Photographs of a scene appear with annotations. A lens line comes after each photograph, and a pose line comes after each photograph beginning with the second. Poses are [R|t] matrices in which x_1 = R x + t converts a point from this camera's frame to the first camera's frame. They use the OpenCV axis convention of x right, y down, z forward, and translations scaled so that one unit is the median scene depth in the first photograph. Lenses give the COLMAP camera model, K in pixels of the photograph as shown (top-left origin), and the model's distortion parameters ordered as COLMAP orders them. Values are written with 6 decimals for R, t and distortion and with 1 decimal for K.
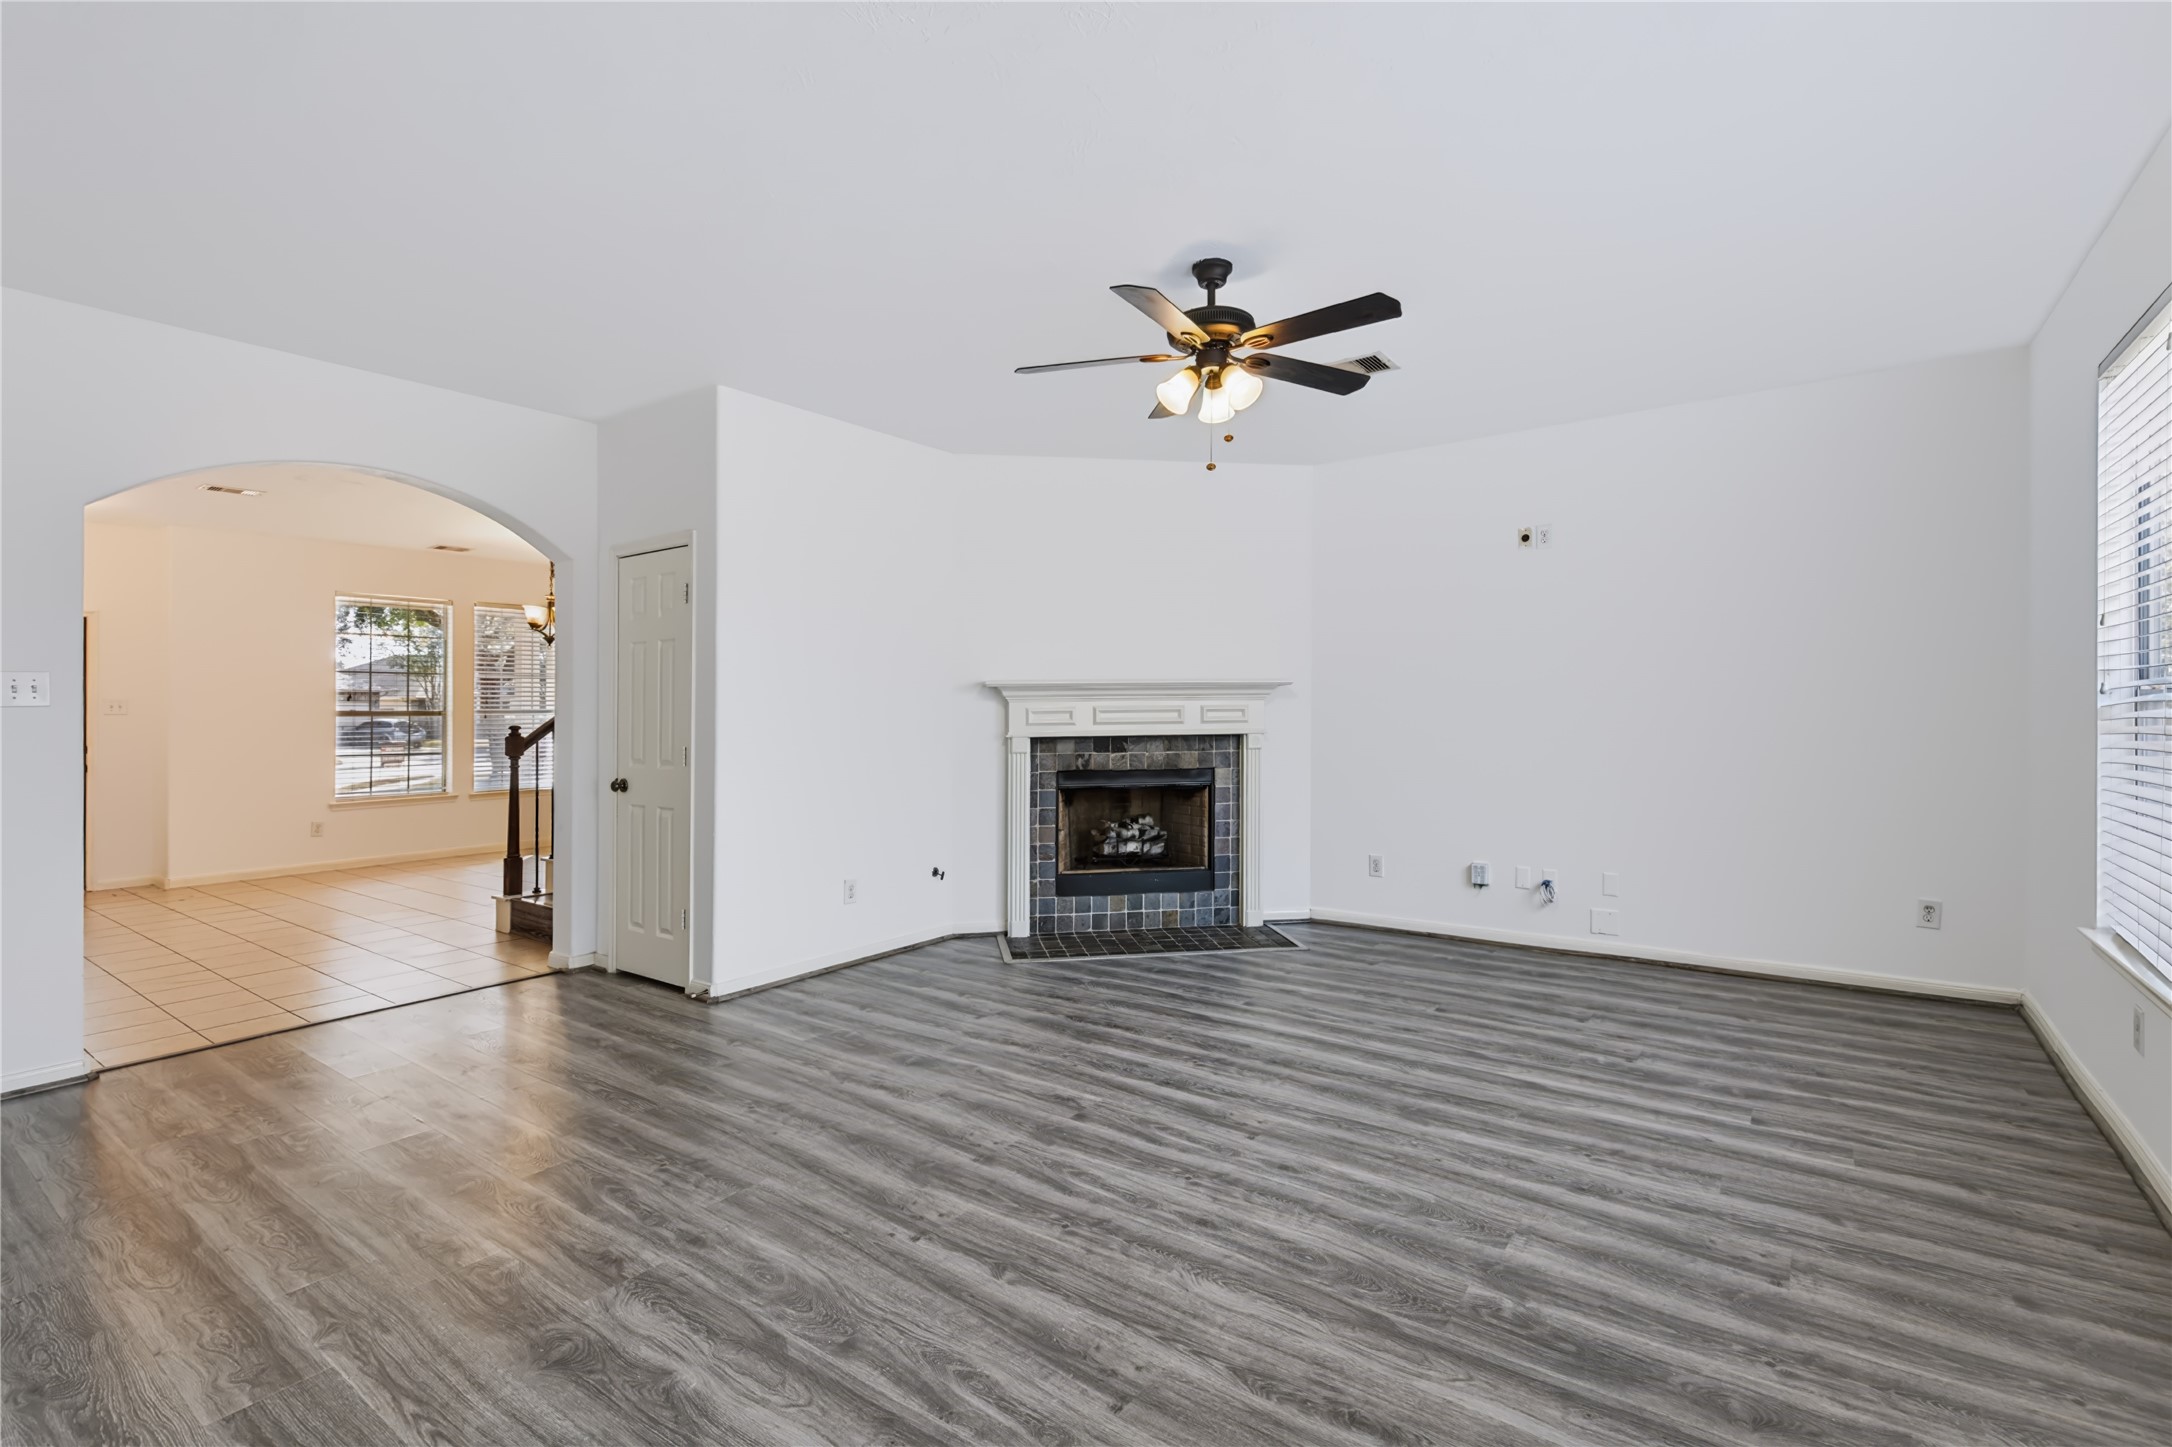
lens RADIAL K [[985.7, 0, 1084.6], [0, 985.7, 718.9], [0, 0, 1]] dist [0.006249, 0.000032]
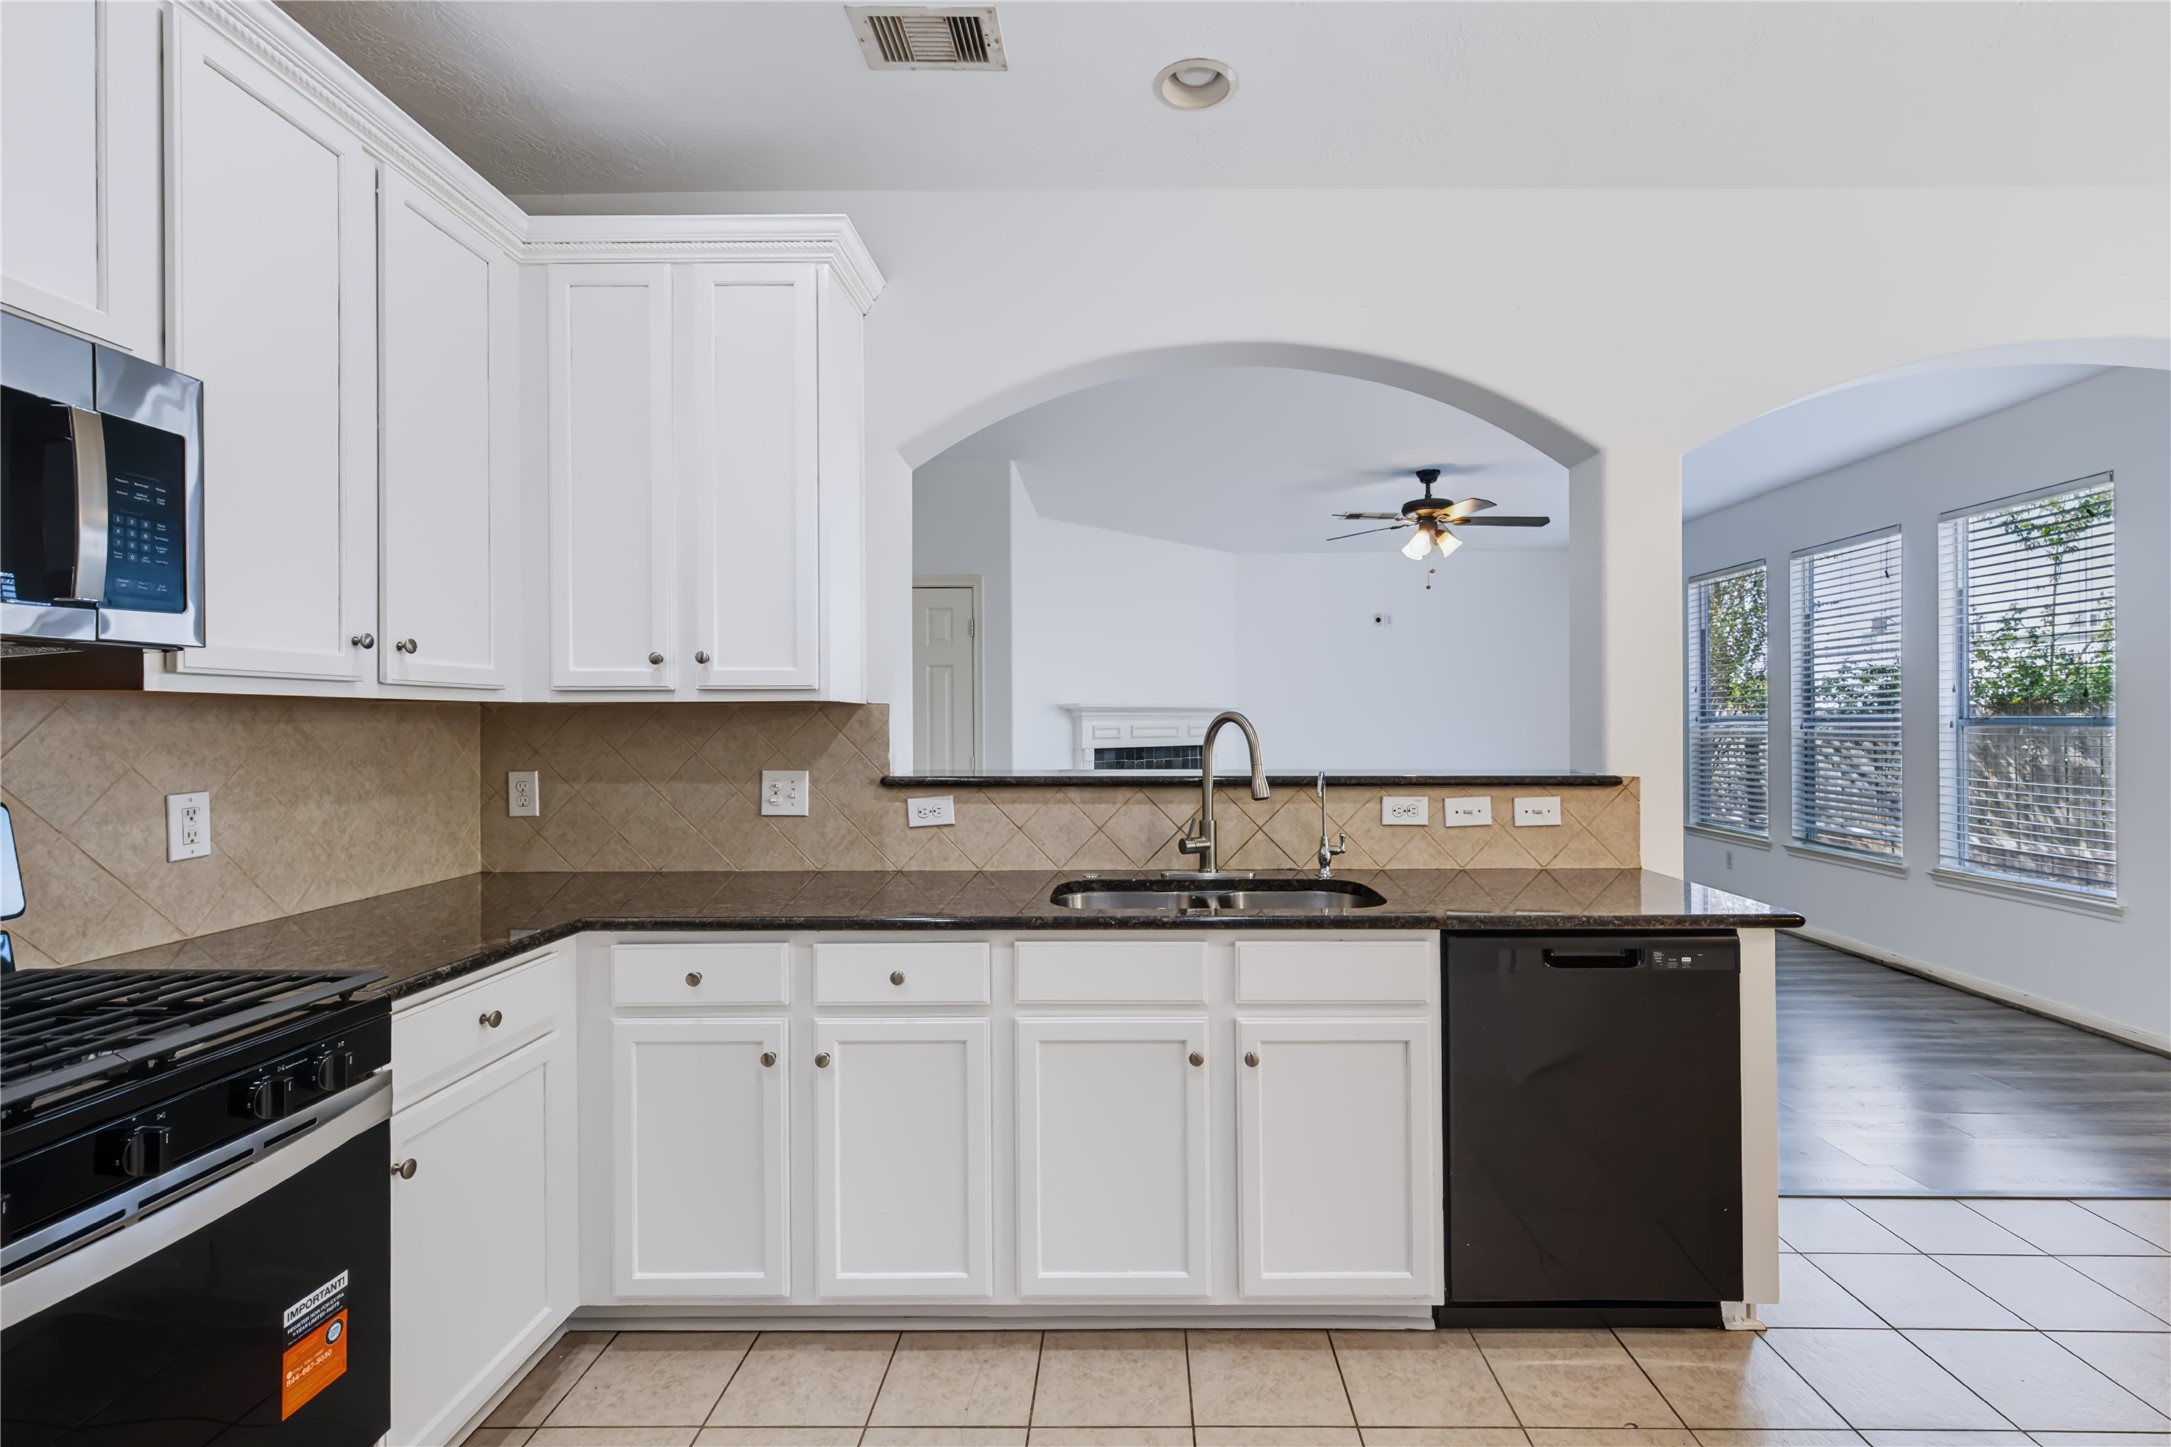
lens RADIAL K [[985.3, 0, 1092.6], [0, 985.3, 717.5], [0, 0, 1]] dist [0.006249, 0.000032]
pose [[0.826644, 0.007531, 0.562674, -1.119293], [0.003674, 0.999817, -0.018779, 0.004327], [-0.562713, 0.017591, 0.826465, -0.081837]]
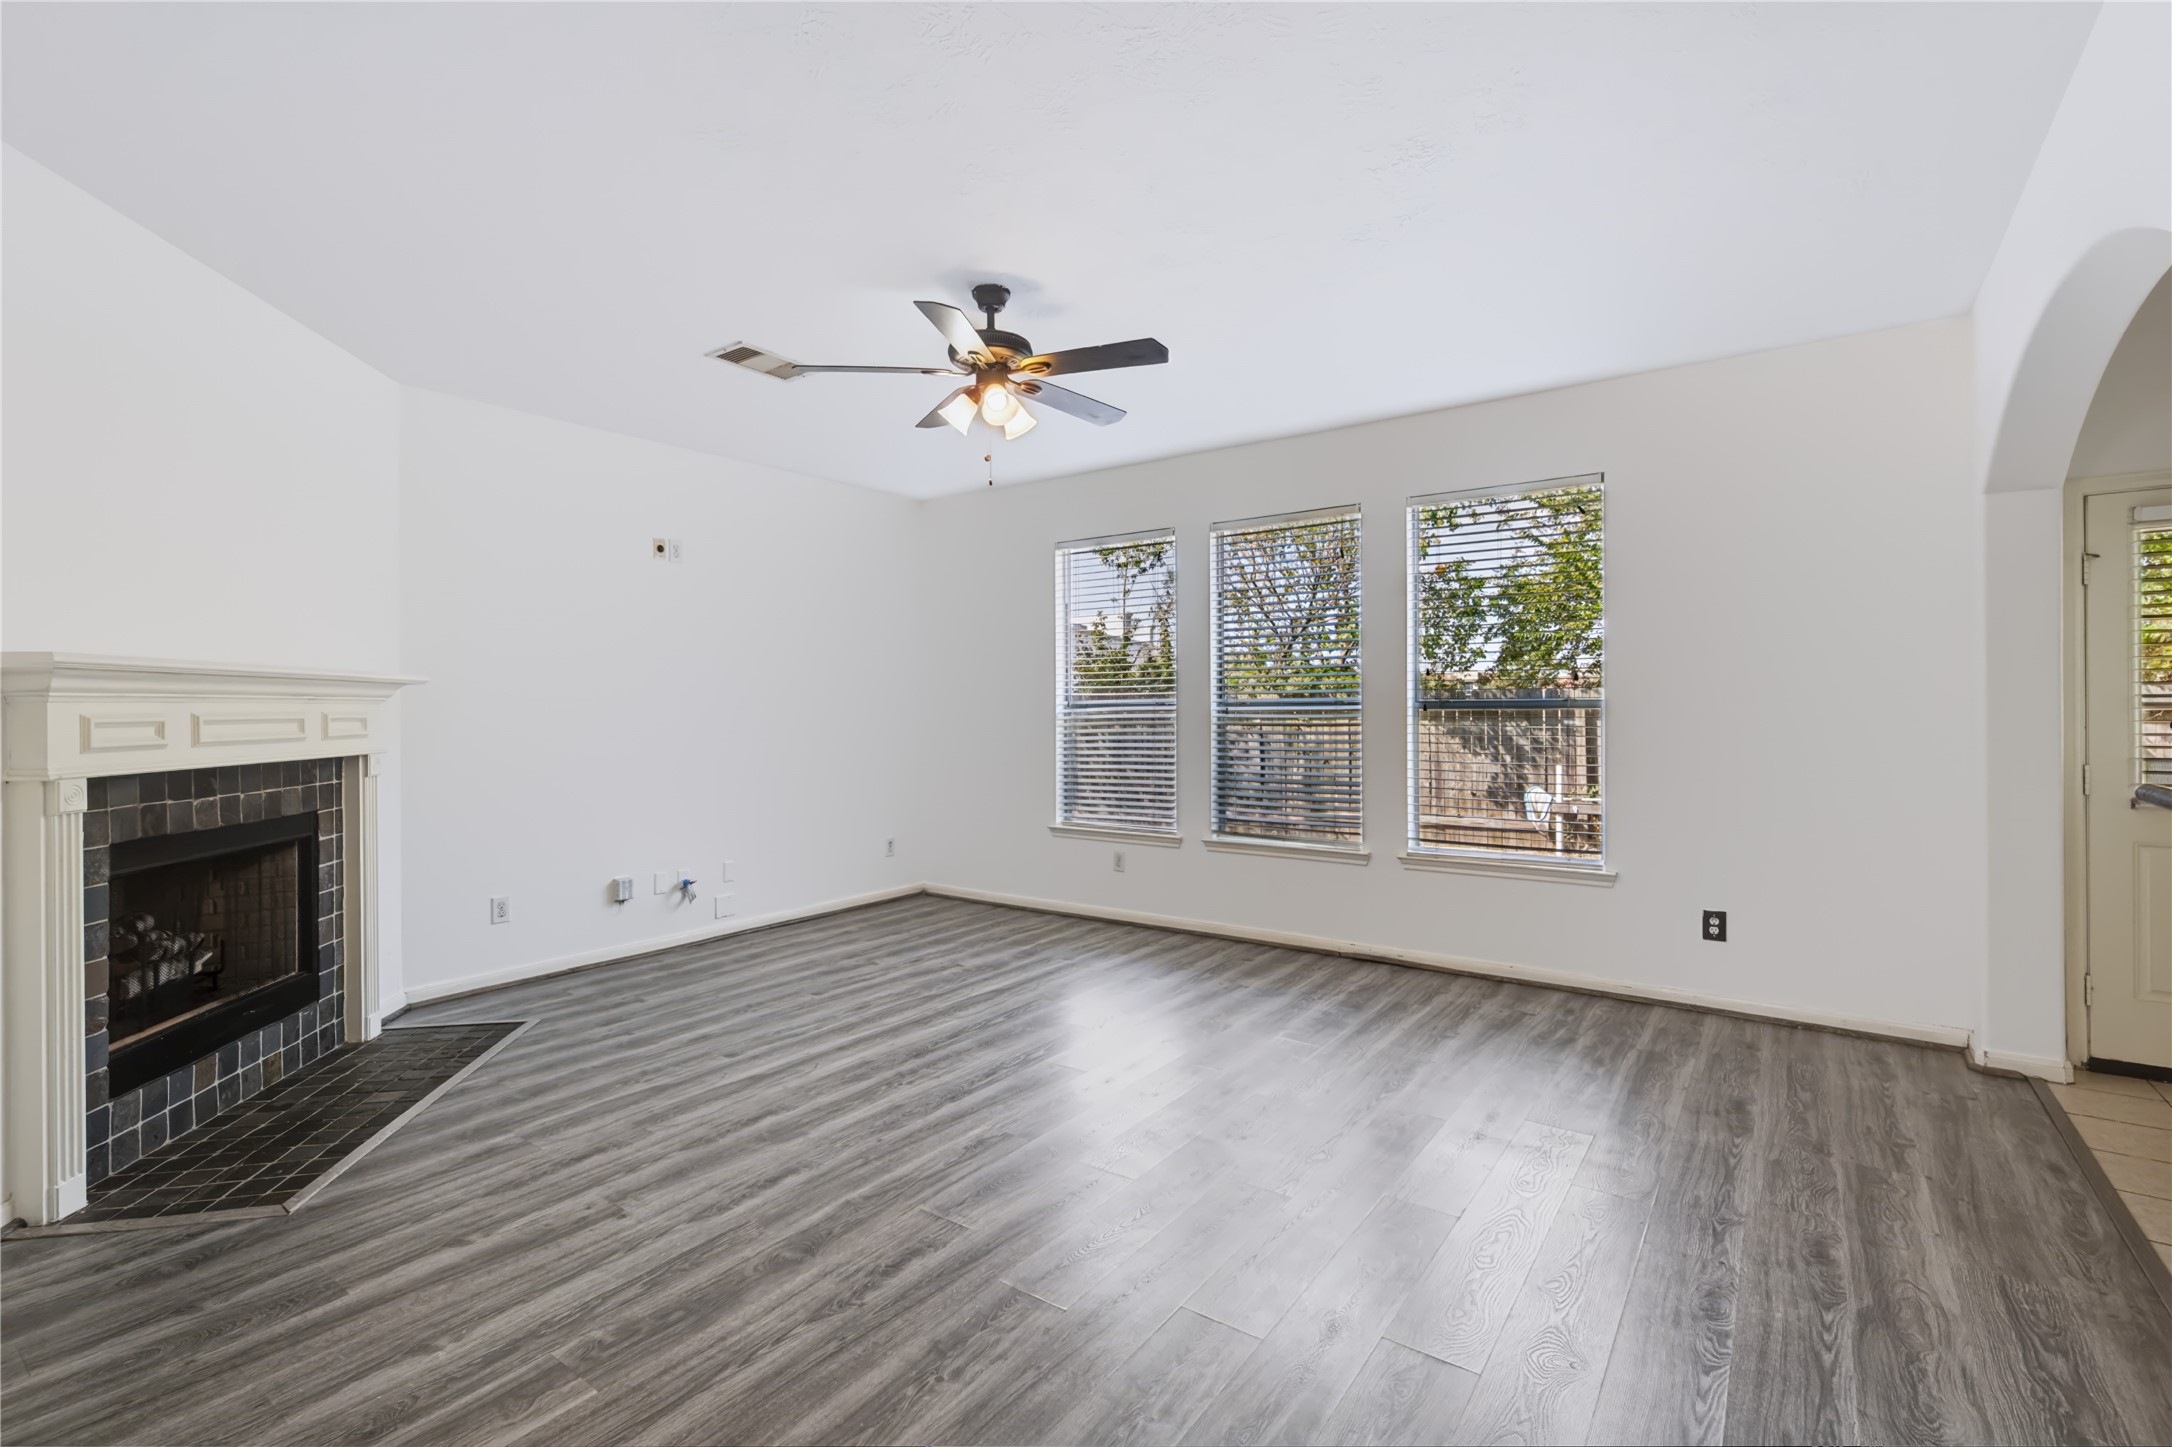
lens RADIAL K [[985.7, 0, 1104.1], [0, 985.7, 722.5], [0, 0, 1]] dist [0.006249, 0.000032]
pose [[-0.017713, -0.005275, 0.999829, -0.773576], [0.019196, 0.999800, 0.005615, -0.001389], [-0.999659, 0.019292, -0.017608, 0.751597]]
